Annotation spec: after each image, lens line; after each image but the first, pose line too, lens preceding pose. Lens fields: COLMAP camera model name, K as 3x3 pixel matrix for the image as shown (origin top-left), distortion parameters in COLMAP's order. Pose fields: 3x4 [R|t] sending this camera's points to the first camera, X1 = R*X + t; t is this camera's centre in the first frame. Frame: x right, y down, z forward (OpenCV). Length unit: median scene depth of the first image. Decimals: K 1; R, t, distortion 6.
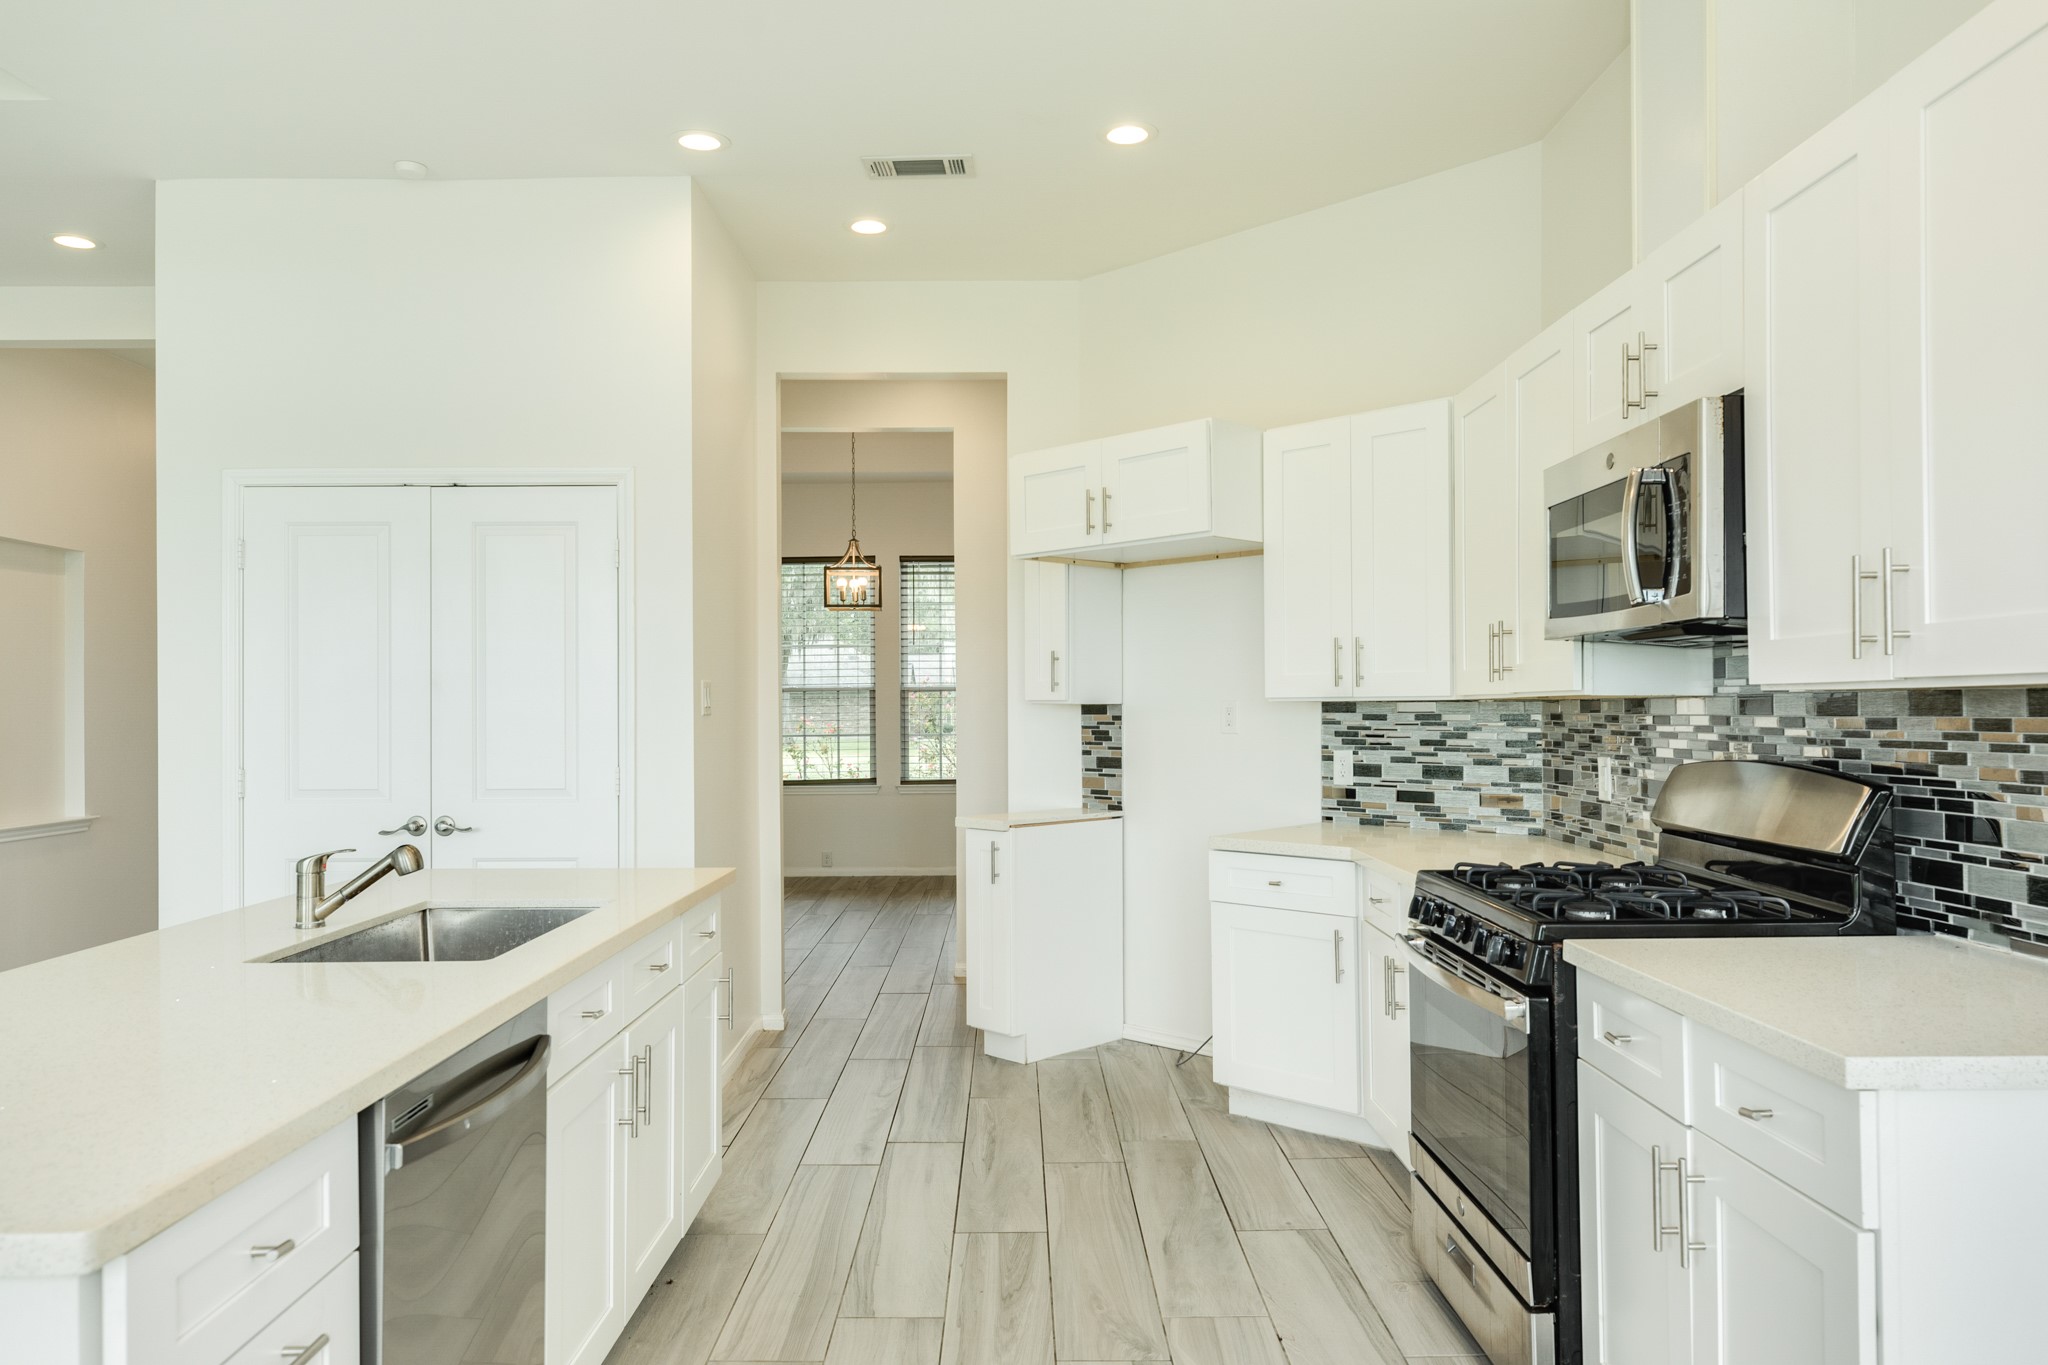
lens RADIAL K [[1398.1, 0, 1023.6], [0, 1398.1, 685.3], [0, 0, 1]] dist [0.005576, 0.001028]
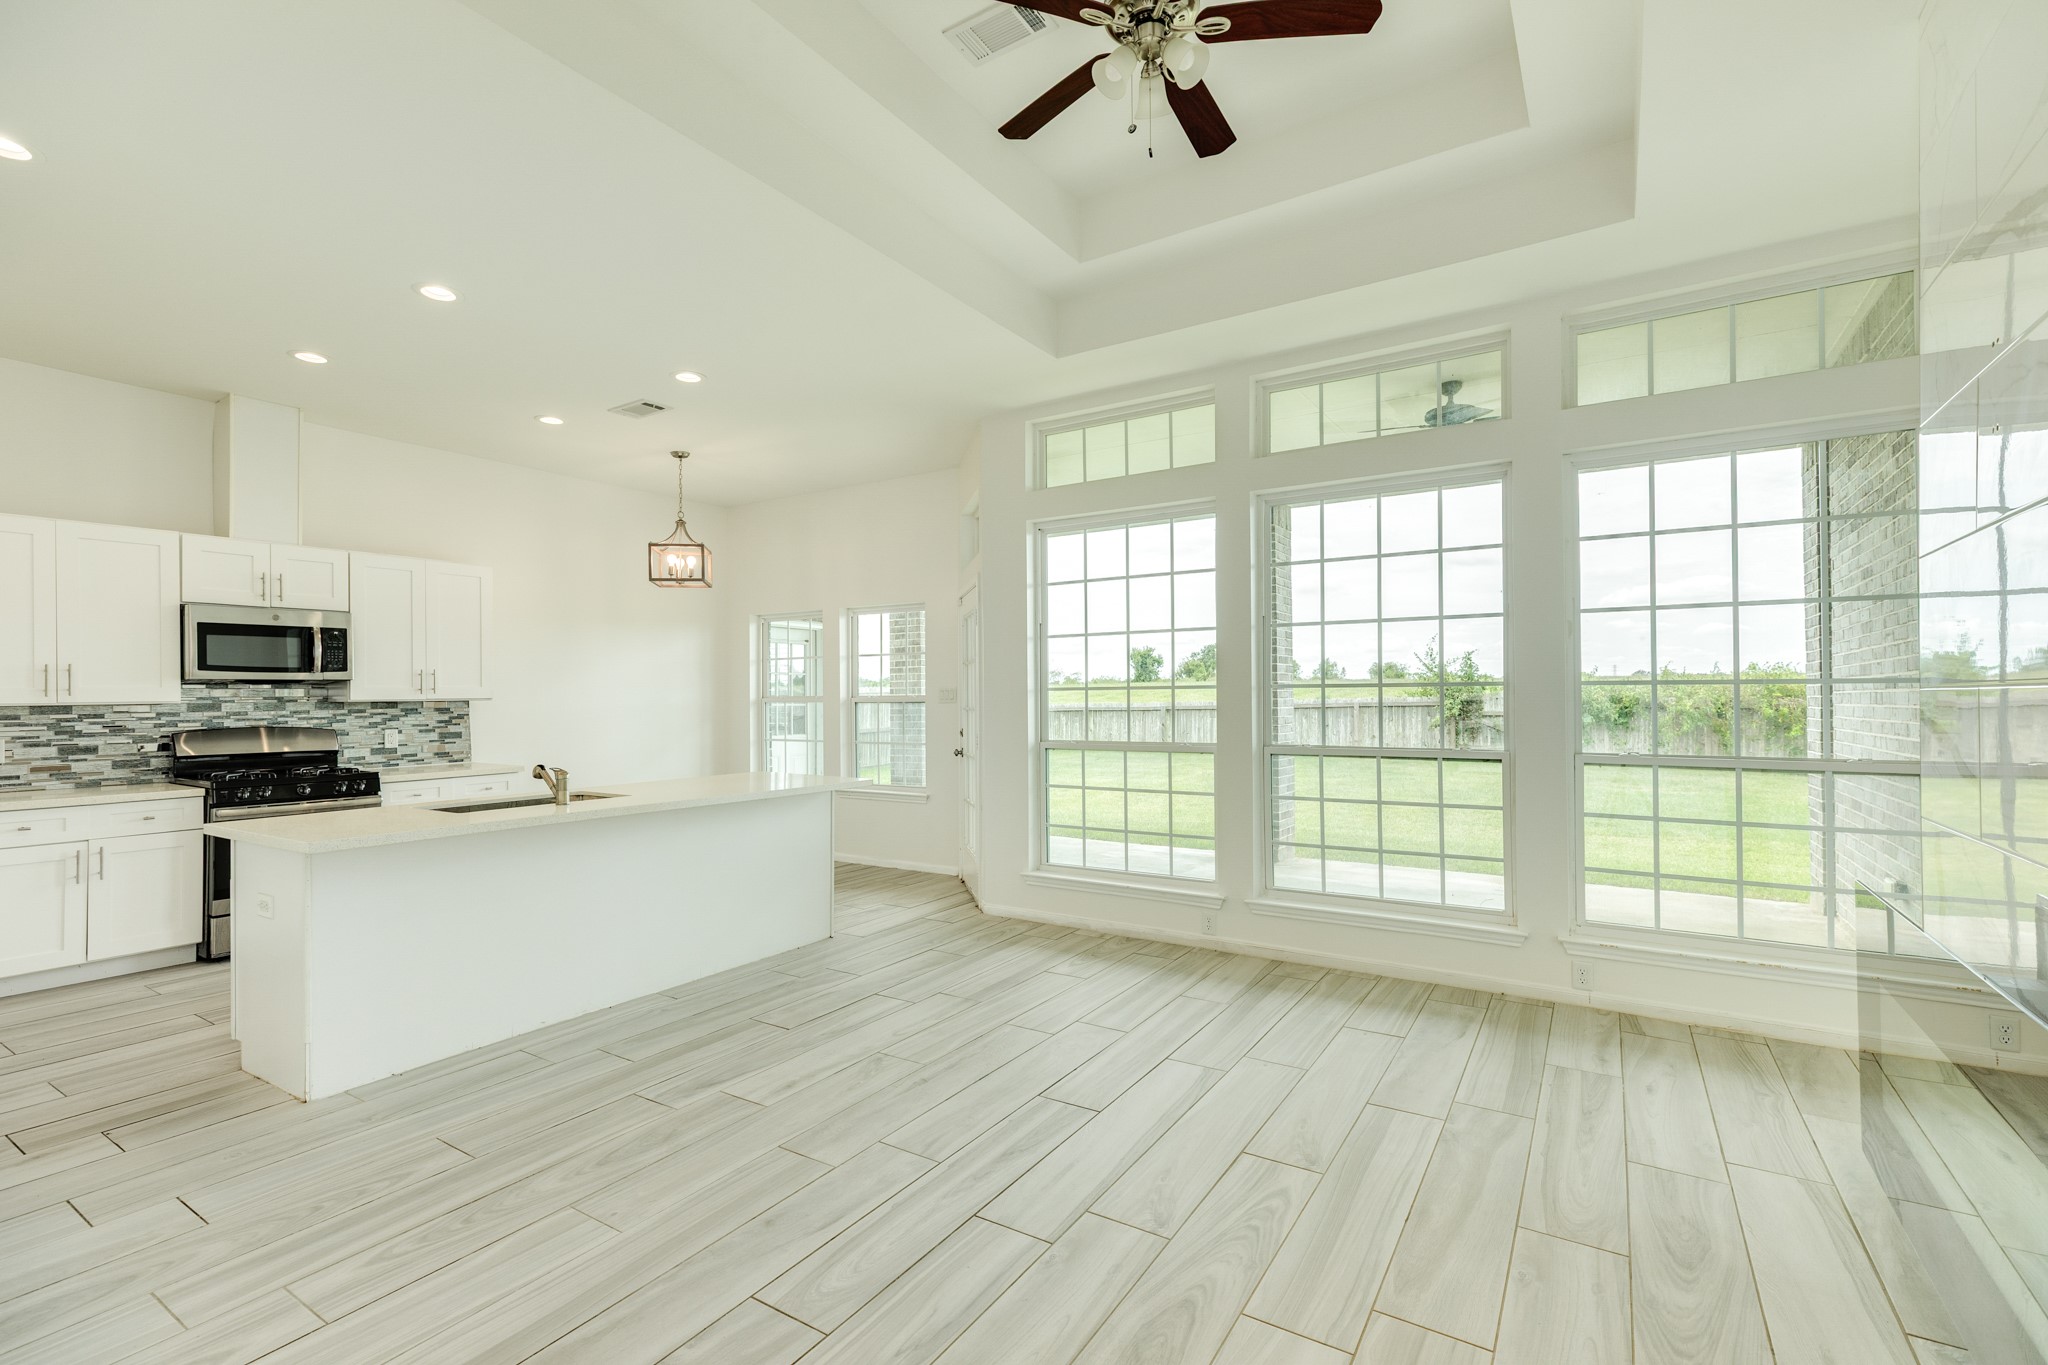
lens RADIAL K [[914.2, 0, 1021.5], [0, 914.2, 686.4], [0, 0, 1]] dist [0.003481, 0.000097]
pose [[-0.838089, 0.017962, 0.545238, -1.121818], [0.004465, 0.999650, -0.026068, 0.017310], [-0.545515, -0.019413, -0.837876, 1.077543]]
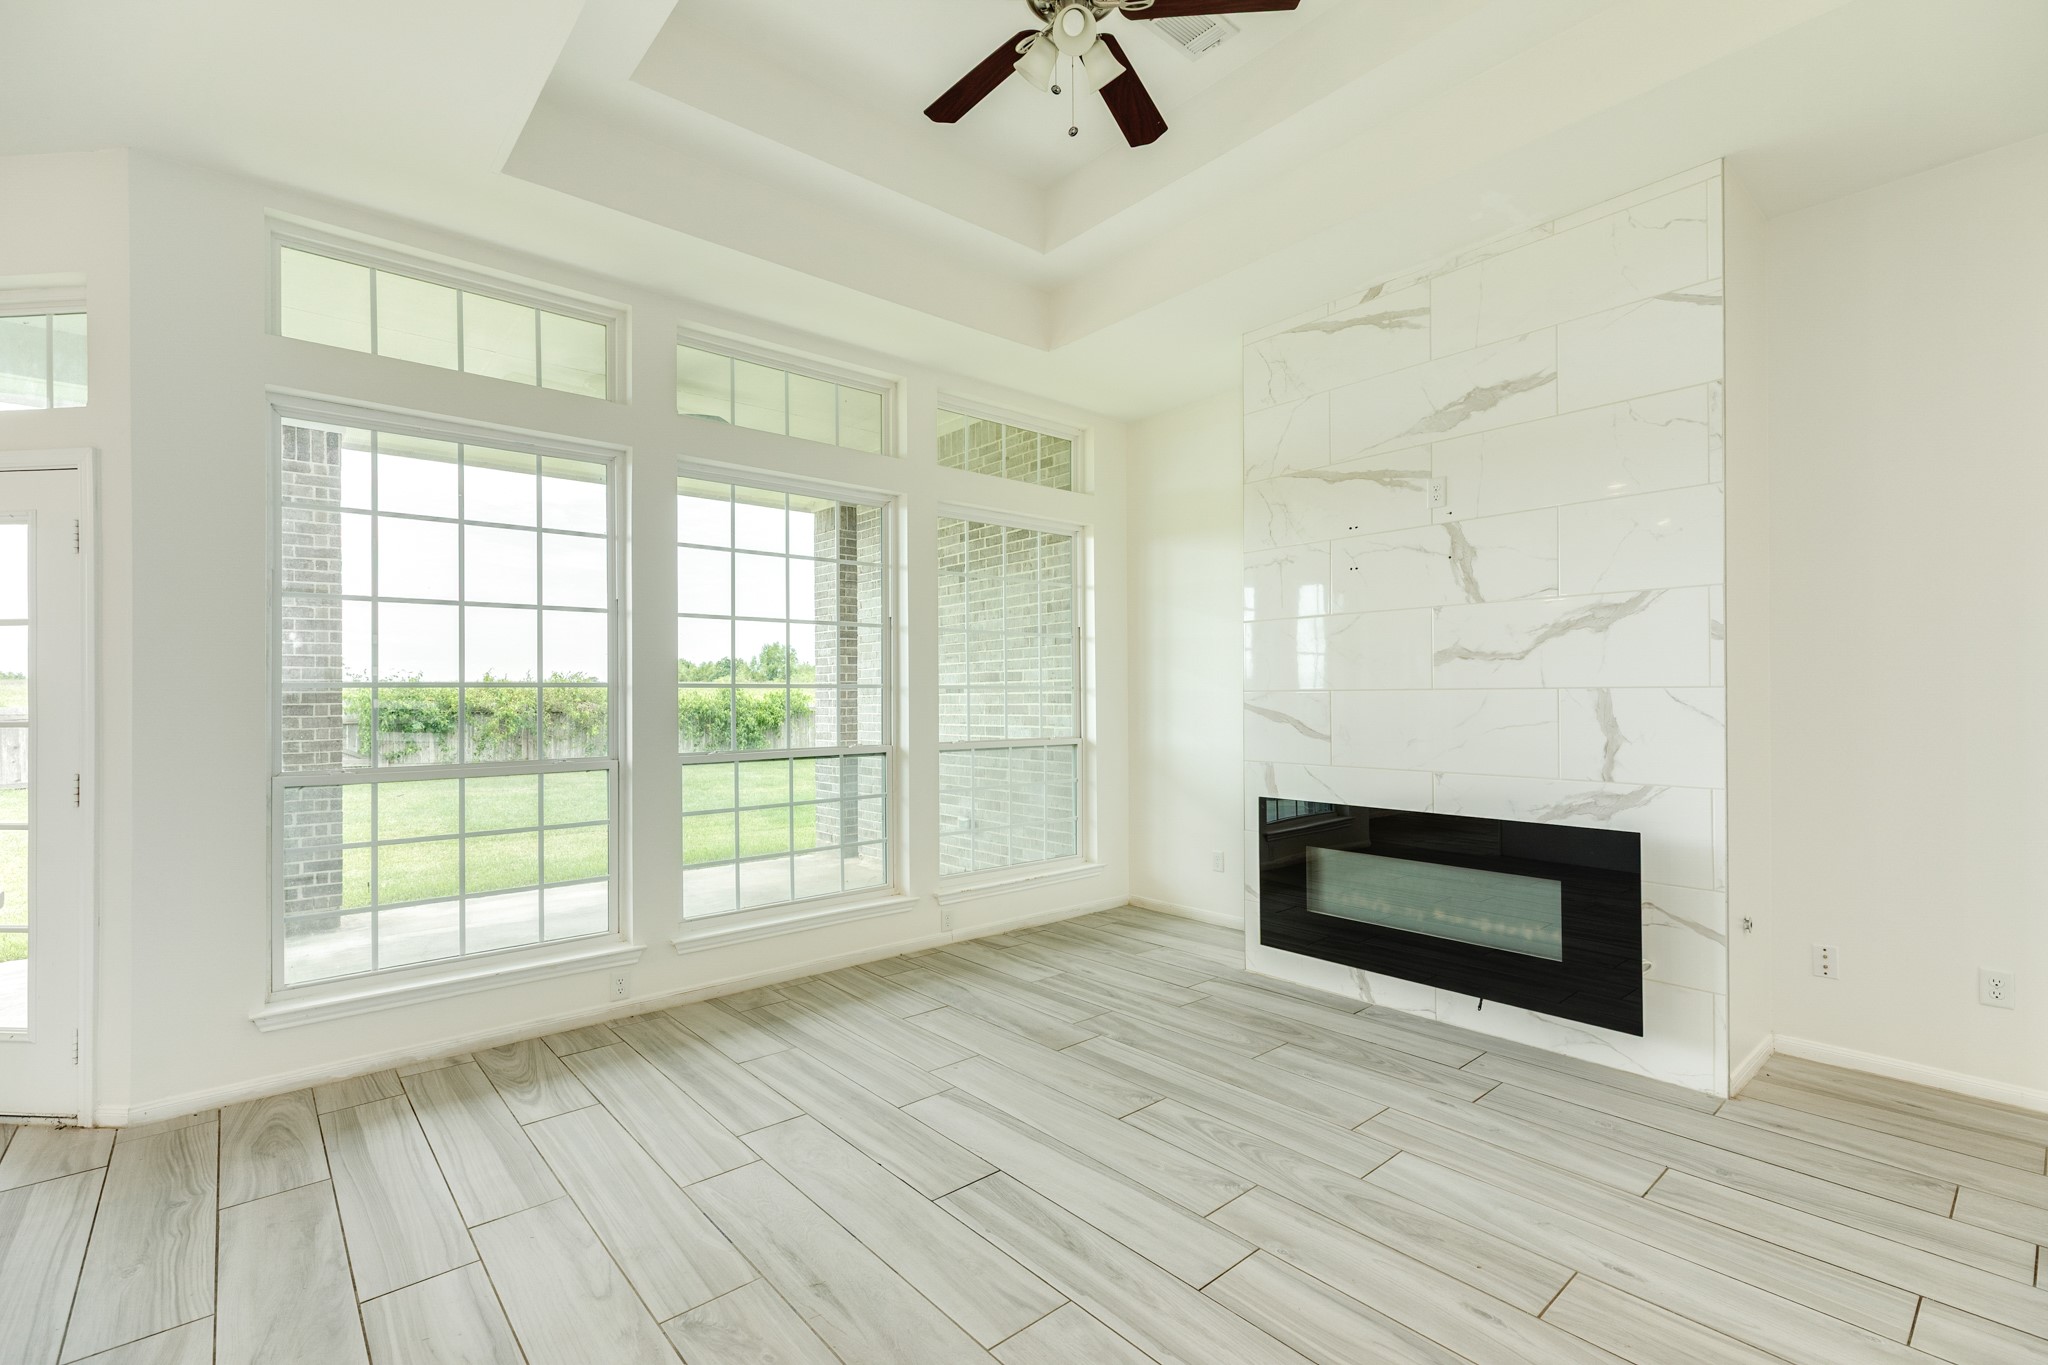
lens RADIAL K [[914.2, 0, 1021.5], [0, 914.2, 686.4], [0, 0, 1]] dist [0.003481, 0.000097]
pose [[-0.759559, 0.005217, -0.650418, -0.456571], [0.020036, 0.999681, -0.015380, 0.012750], [0.650130, -0.024714, -0.759421, 0.943178]]
